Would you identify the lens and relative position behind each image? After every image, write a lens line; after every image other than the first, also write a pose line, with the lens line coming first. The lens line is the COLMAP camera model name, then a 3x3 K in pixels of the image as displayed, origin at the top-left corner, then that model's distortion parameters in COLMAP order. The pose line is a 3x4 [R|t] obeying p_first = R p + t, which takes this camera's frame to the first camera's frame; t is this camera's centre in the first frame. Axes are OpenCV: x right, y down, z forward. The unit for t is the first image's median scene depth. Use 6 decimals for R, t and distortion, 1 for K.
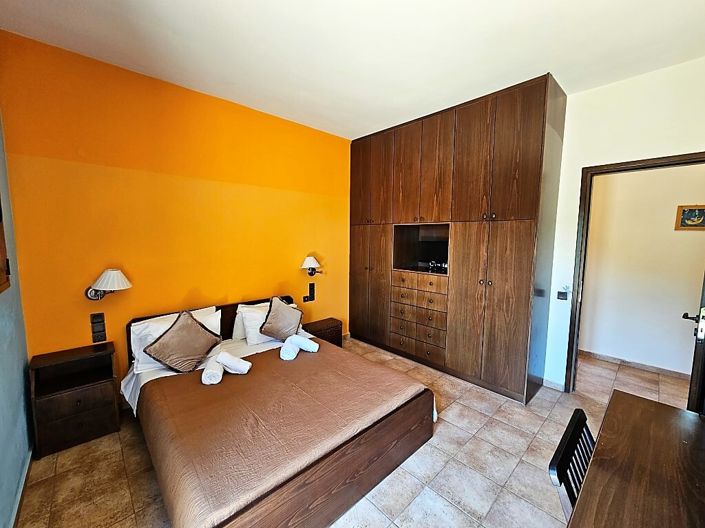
lens RADIAL K [[288.4, 0, 355.7], [0, 288.4, 266.0], [0, 0, 1]] dist [-0.004187, 0.001156]
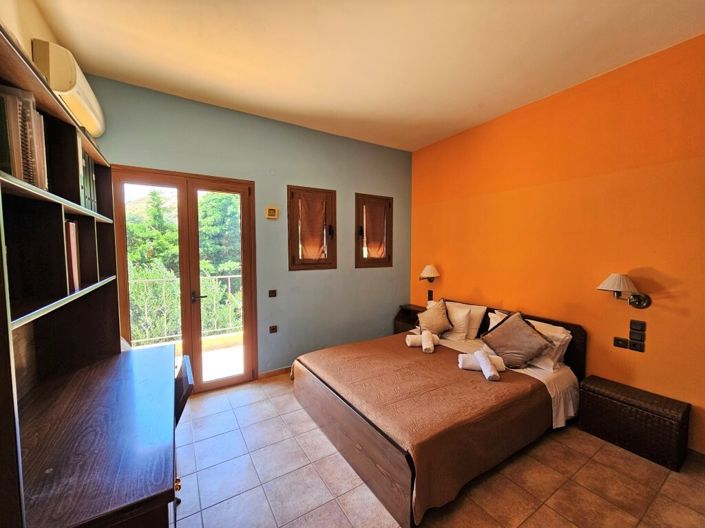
lens RADIAL K [[288.4, 0, 356.1], [0, 288.4, 264.3], [0, 0, 1]] dist [-0.004187, 0.001156]
pose [[-0.194144, 0.042563, -0.980049, 0.891854], [-0.095448, 0.993498, 0.062055, -0.061026], [0.976318, 0.105591, -0.188820, 0.914475]]
